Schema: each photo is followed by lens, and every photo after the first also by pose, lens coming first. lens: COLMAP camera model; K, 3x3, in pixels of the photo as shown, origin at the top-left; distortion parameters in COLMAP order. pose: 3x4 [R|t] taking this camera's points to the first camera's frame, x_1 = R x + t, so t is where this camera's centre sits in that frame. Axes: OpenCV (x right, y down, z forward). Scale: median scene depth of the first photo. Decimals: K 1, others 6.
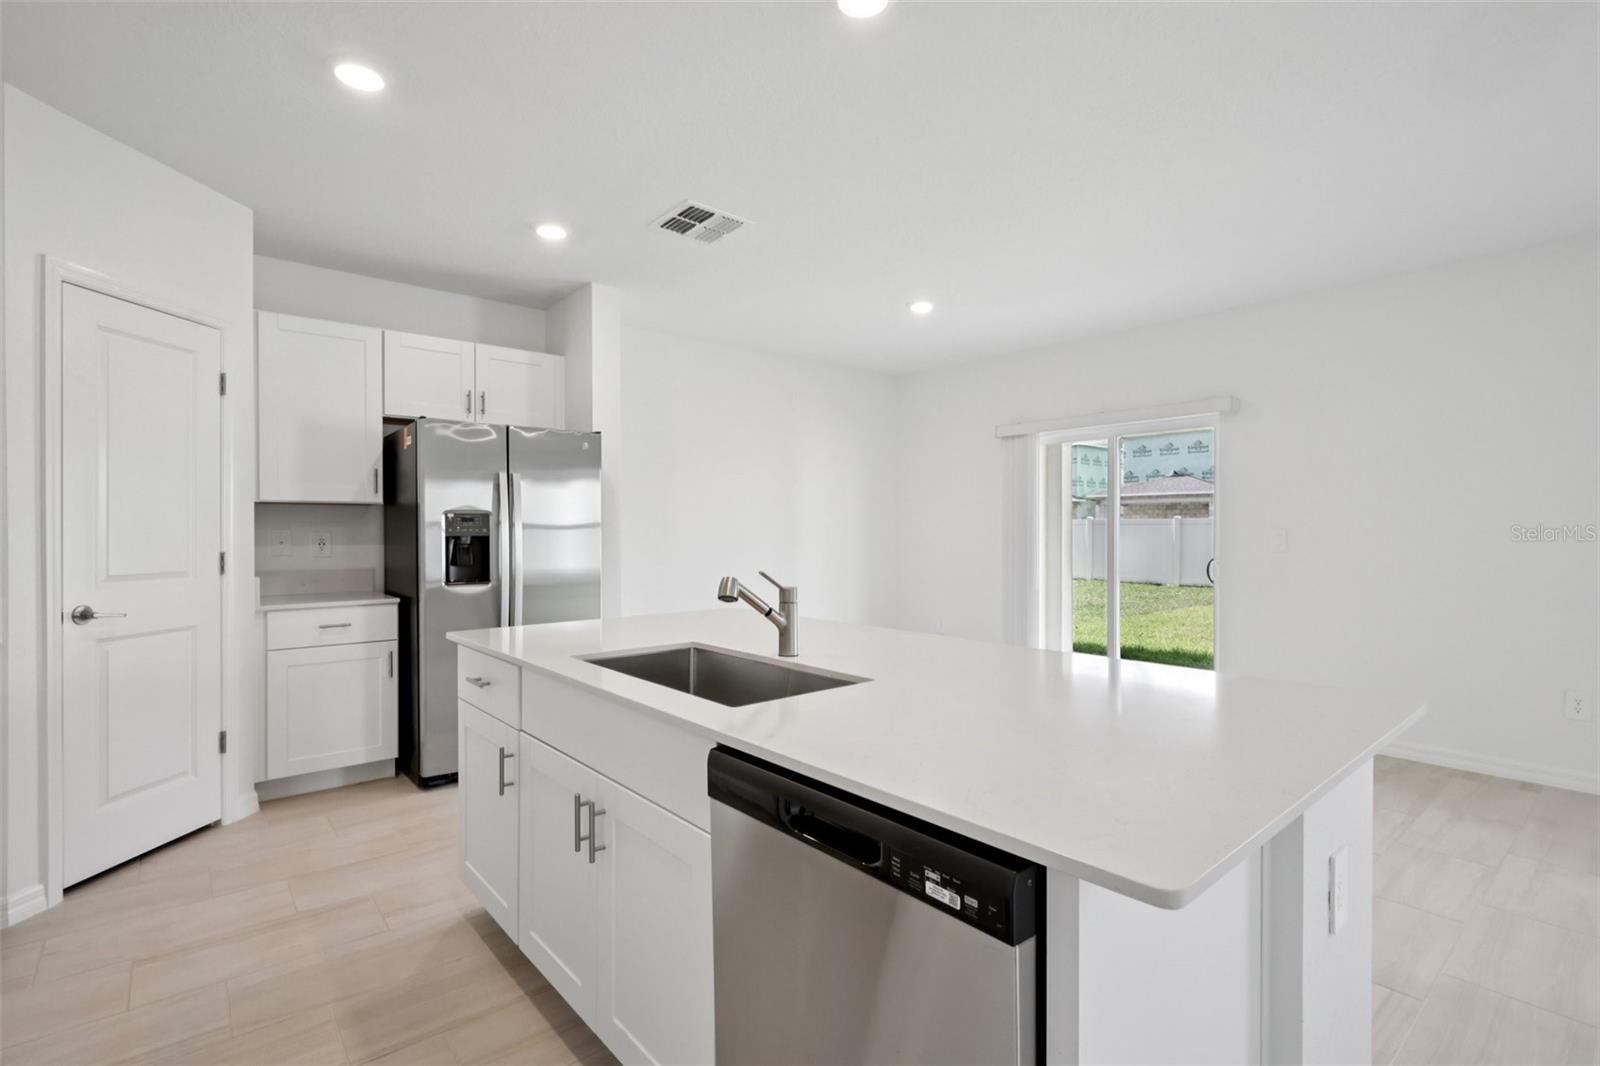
lens RADIAL K [[747.1, 0, 796.2], [0, 747.1, 532.2], [0, 0, 1]] dist [-0.001624, 0.001084]
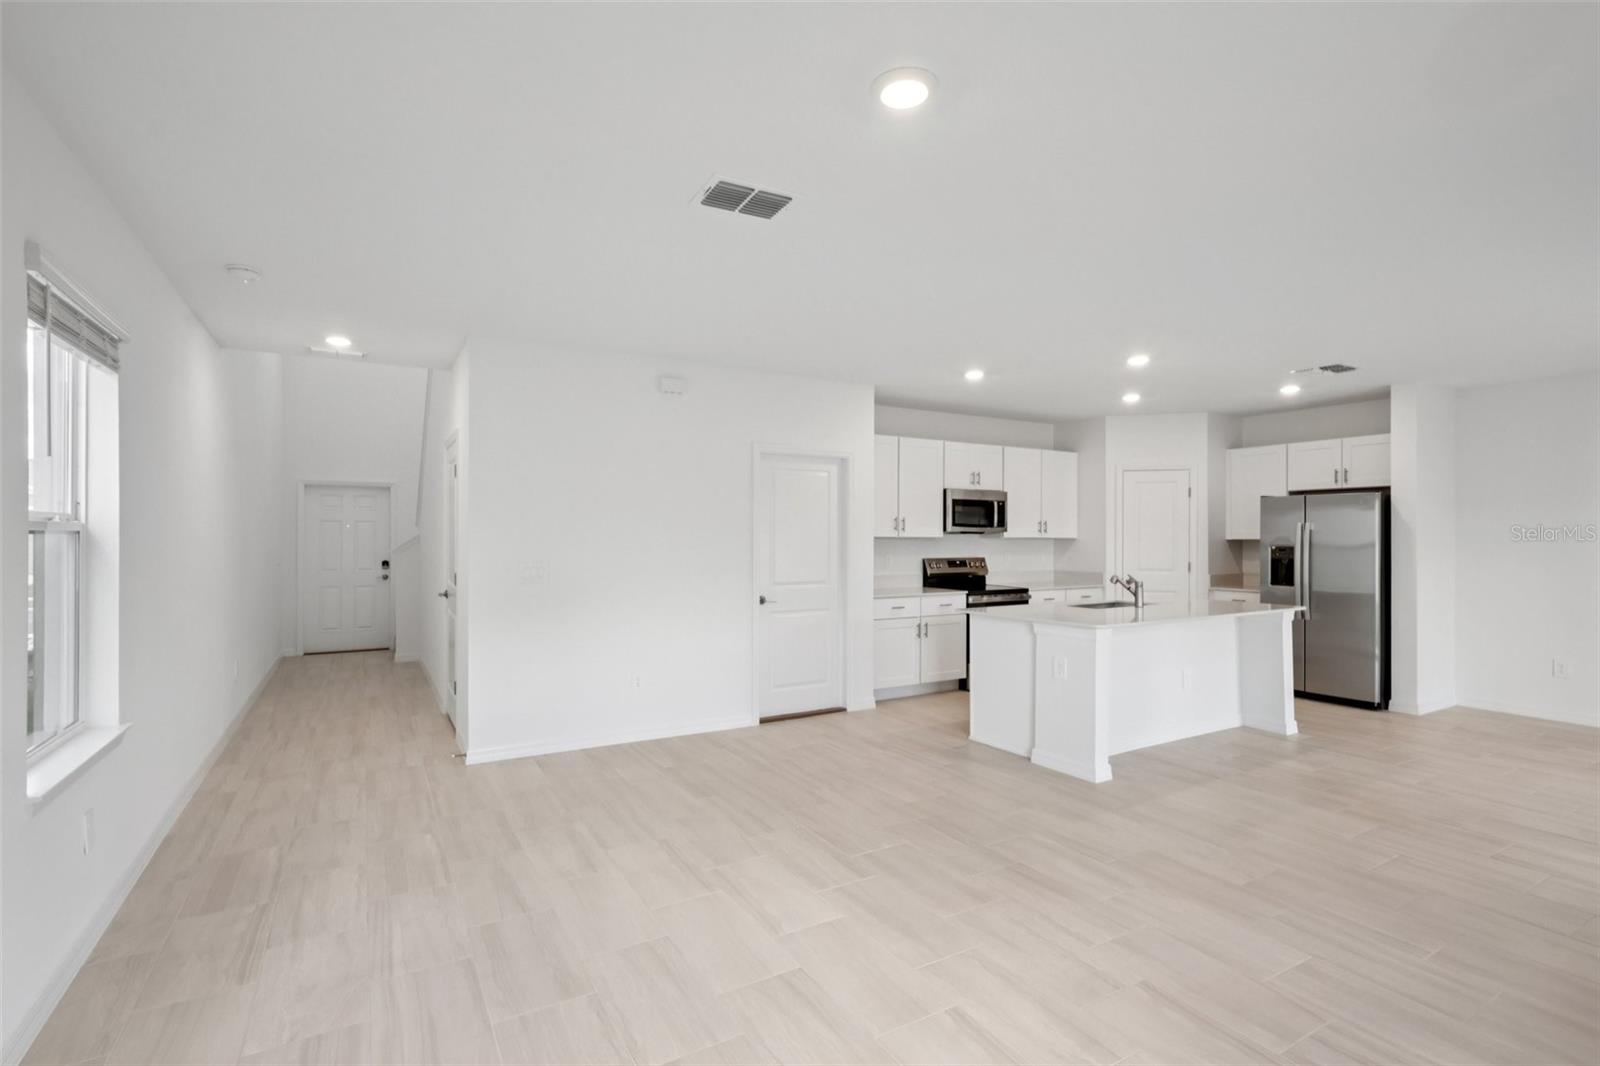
lens RADIAL K [[747.1, 0, 798.6], [0, 747.1, 533.9], [0, 0, 1]] dist [-0.001624, 0.001084]
pose [[-0.167280, -0.003308, -0.985904, 1.705368], [-0.004518, 0.999986, -0.002589, -0.050456], [0.985899, 0.004021, -0.167292, 0.155624]]
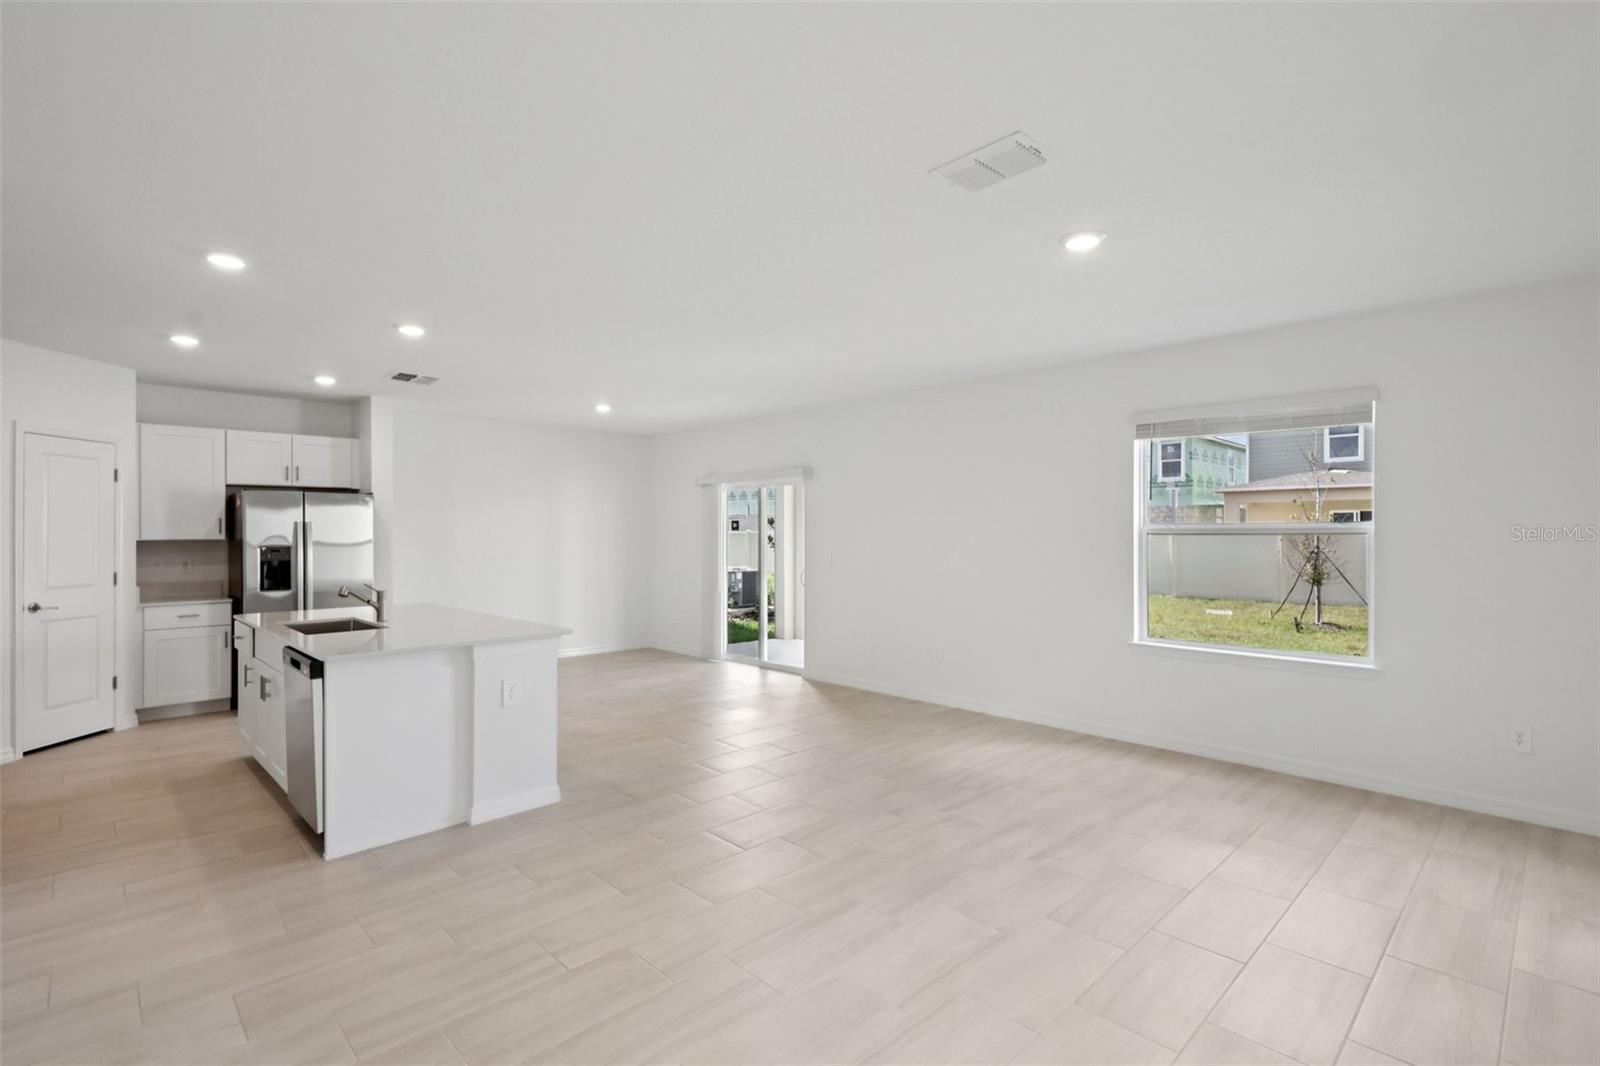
lens RADIAL K [[747.1, 0, 794.8], [0, 747.1, 531.6], [0, 0, 1]] dist [-0.001624, 0.001084]
pose [[0.997722, 0.000302, 0.067458, 0.644552], [0.000085, 0.999984, -0.005740, -0.054547], [-0.067459, 0.005733, 0.997706, -0.782739]]
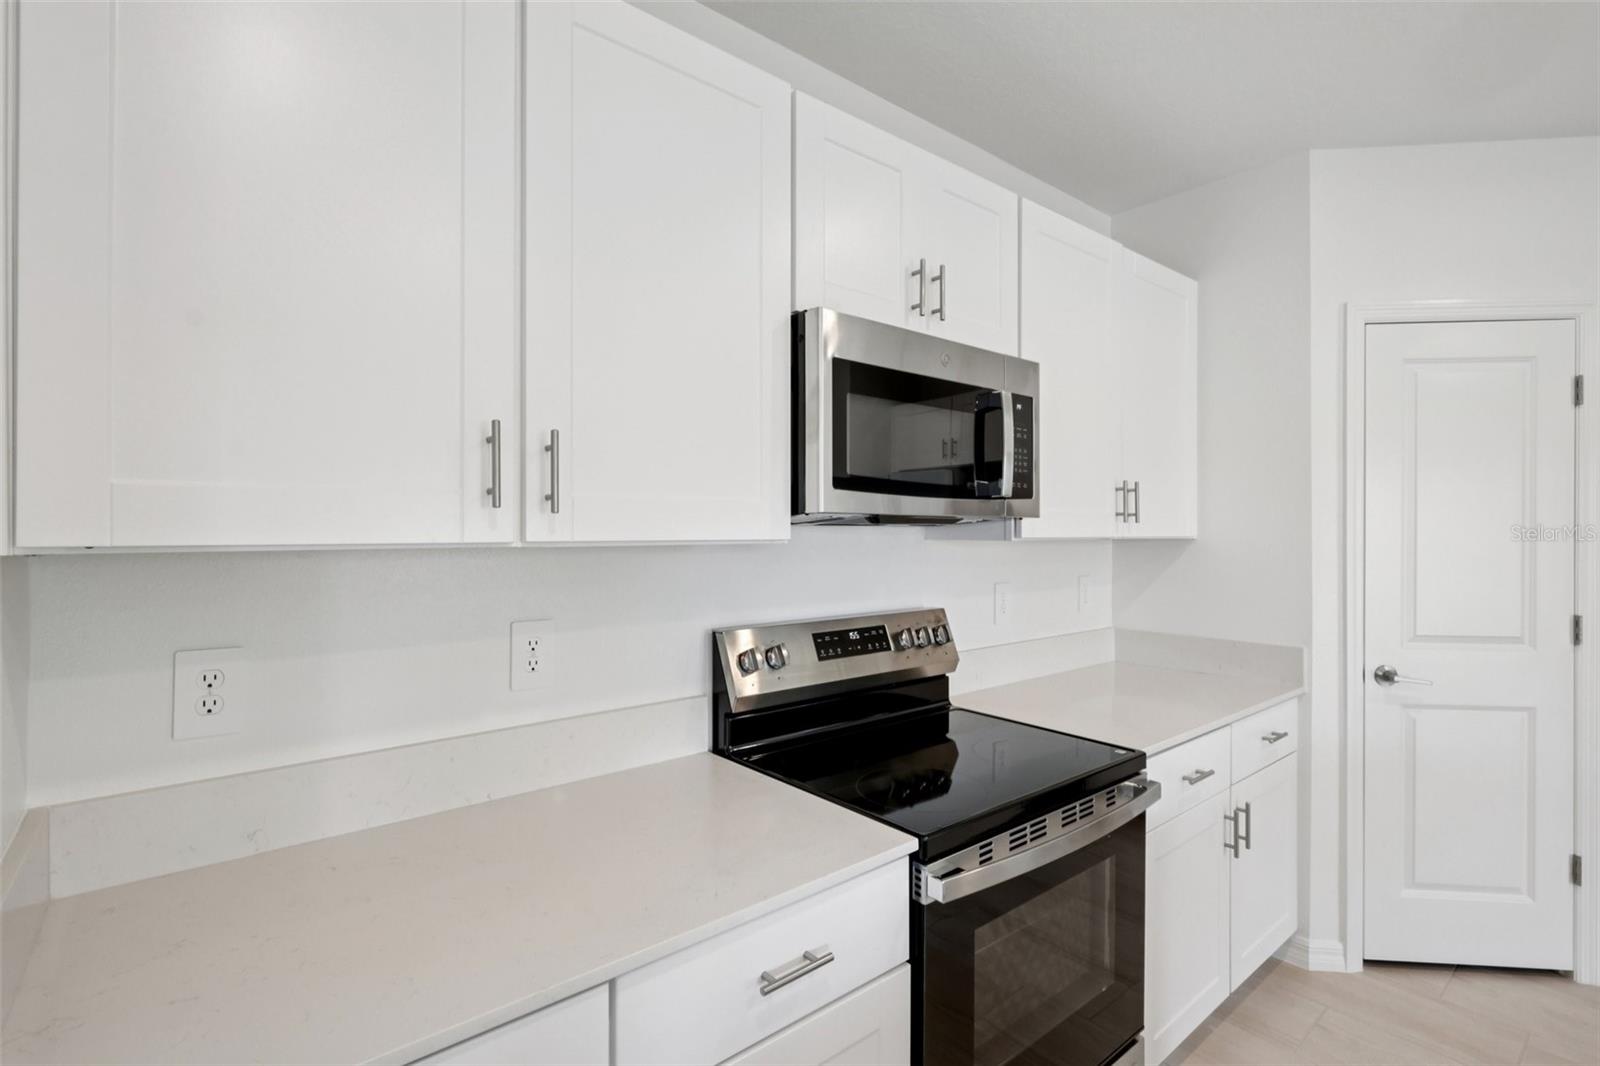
lens RADIAL K [[747.1, 0, 798.7], [0, 747.1, 530.0], [0, 0, 1]] dist [-0.001624, 0.001084]
pose [[-0.004638, 0.003358, -0.999984, -0.016874], [-0.001587, 0.999993, 0.003365, -0.056680], [0.999988, 0.001603, -0.004632, 0.212520]]
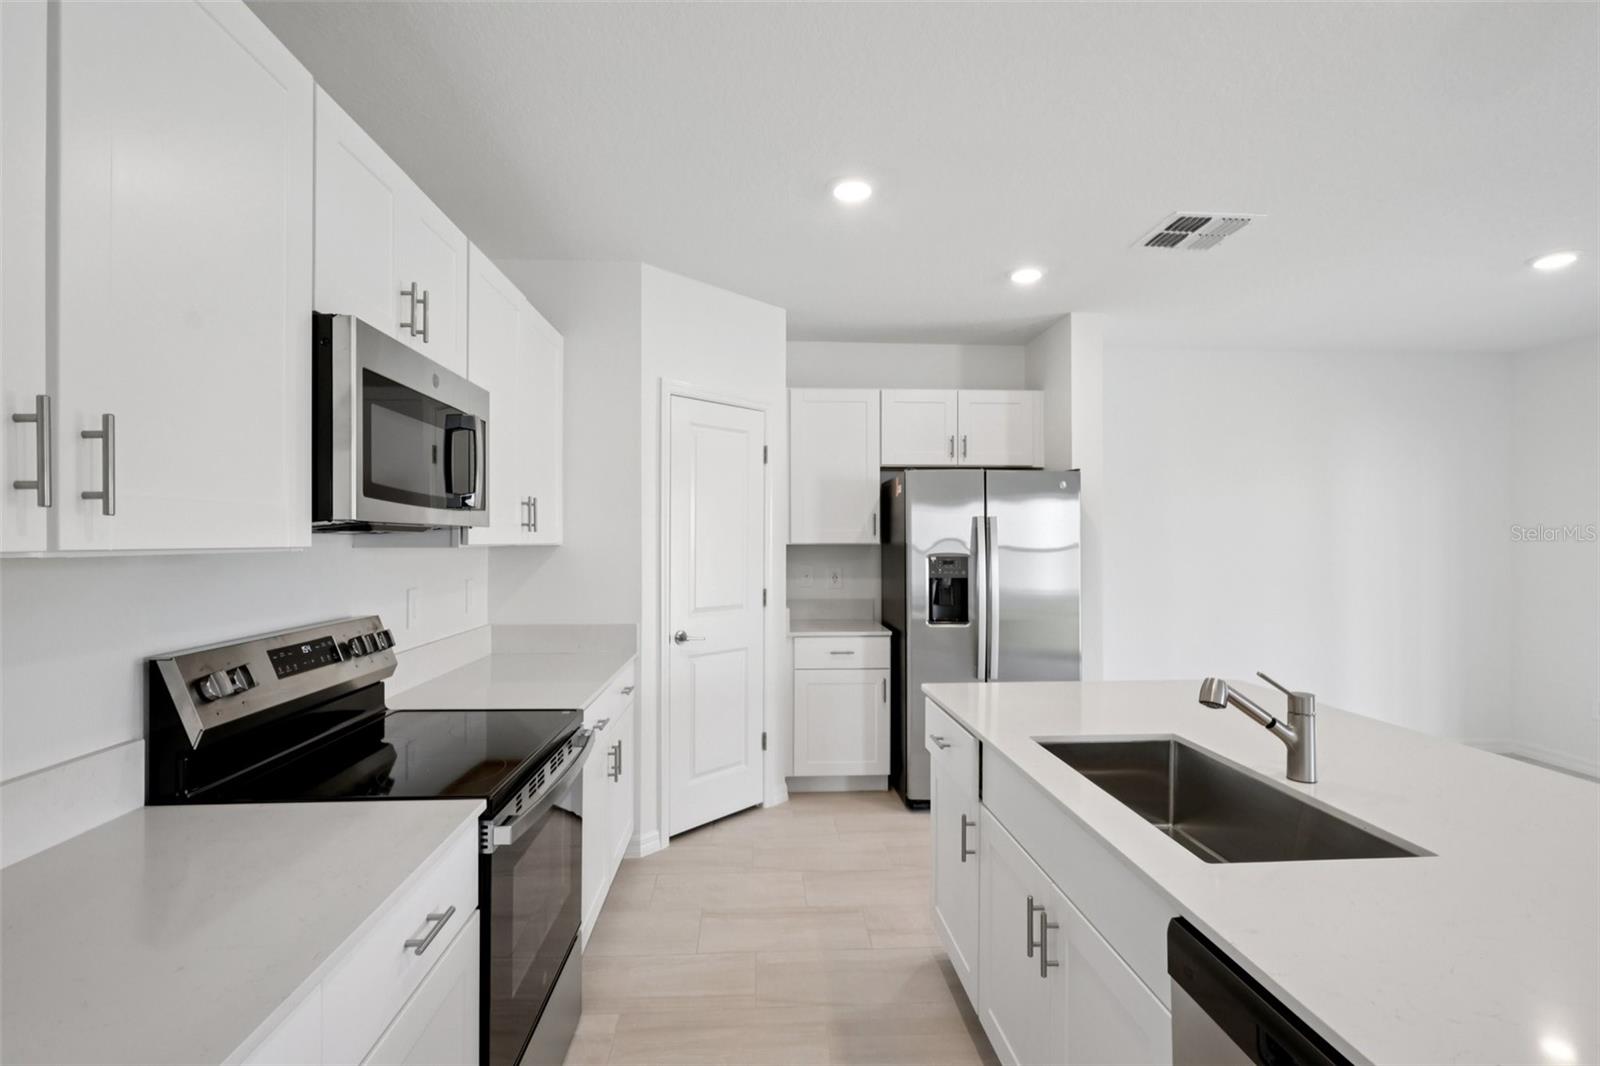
lens RADIAL K [[747.1, 0, 798.4], [0, 747.1, 536.4], [0, 0, 1]] dist [-0.001624, 0.001084]
pose [[0.804715, 0.001200, -0.593661, 0.018657], [-0.003136, 0.999993, -0.002230, -0.055388], [0.593654, 0.003656, 0.804712, 0.025106]]
